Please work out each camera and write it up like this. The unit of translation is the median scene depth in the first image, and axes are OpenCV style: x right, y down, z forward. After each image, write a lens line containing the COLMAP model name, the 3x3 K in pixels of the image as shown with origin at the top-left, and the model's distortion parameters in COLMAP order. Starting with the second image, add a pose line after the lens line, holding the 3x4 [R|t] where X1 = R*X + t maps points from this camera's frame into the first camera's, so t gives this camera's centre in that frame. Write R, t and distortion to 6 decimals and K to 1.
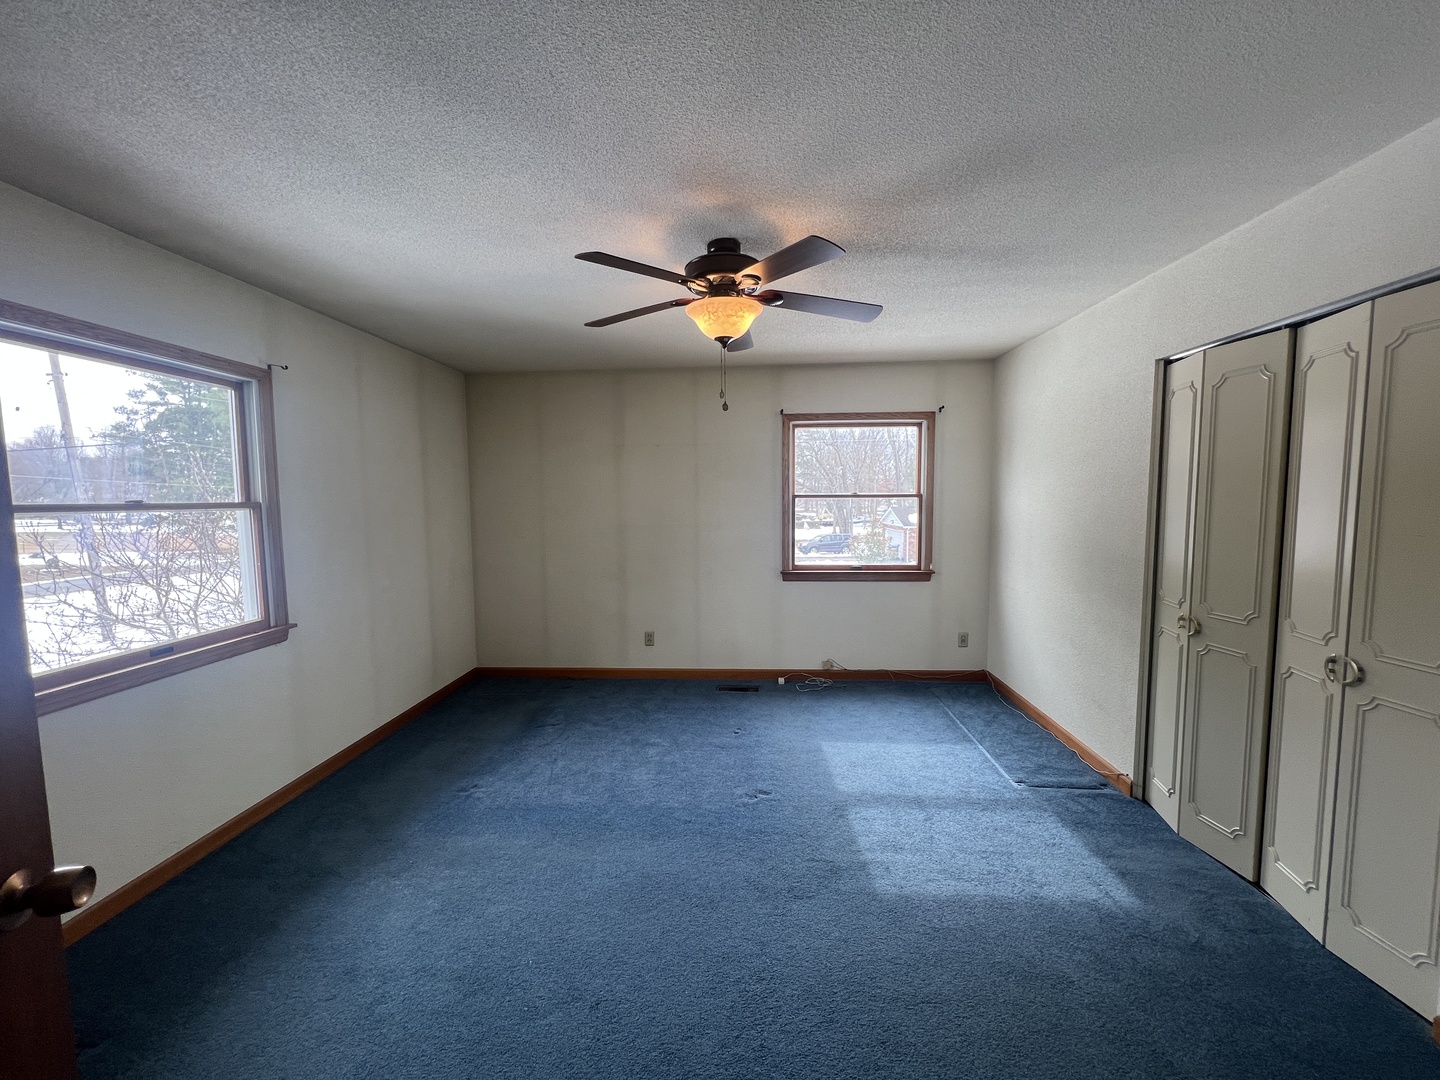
lens RADIAL K [[577.9, 0, 719.9], [0, 577.9, 539.9], [0, 0, 1]] dist [-0.001129, 0.000539]
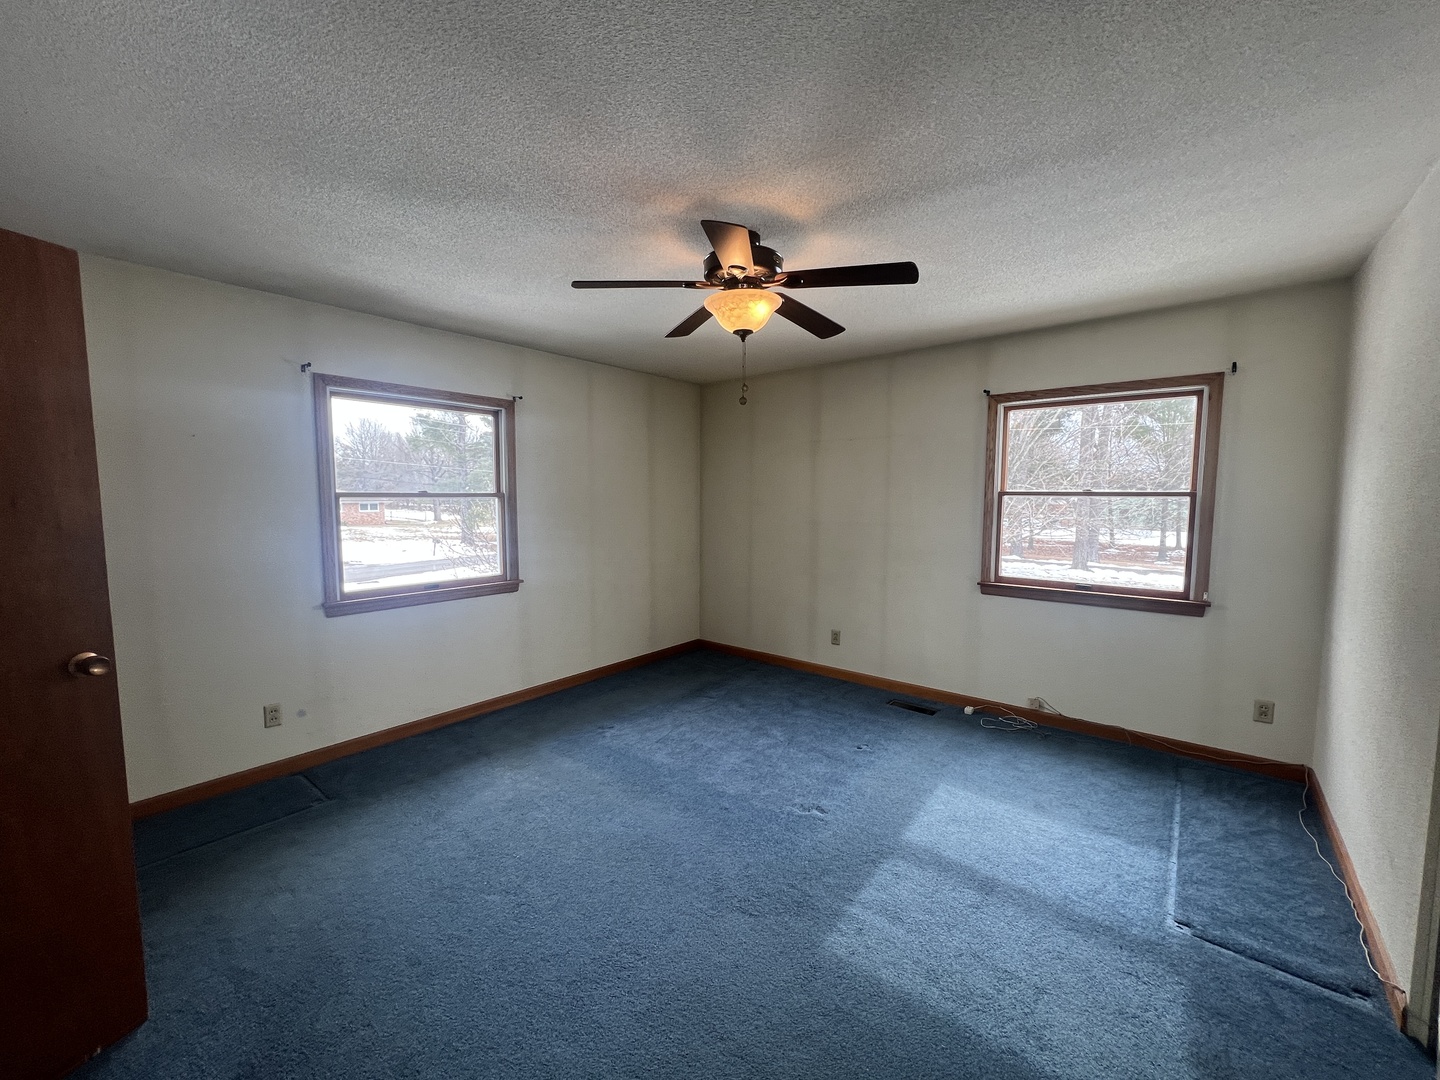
lens RADIAL K [[577.9, 0, 721.7], [0, 577.9, 541.5], [0, 0, 1]] dist [-0.001129, 0.000539]
pose [[0.806332, 0.057704, -0.588642, 0.316550], [-0.053407, 0.998267, 0.024702, -0.006308], [0.589047, 0.011520, 0.808016, 0.099514]]
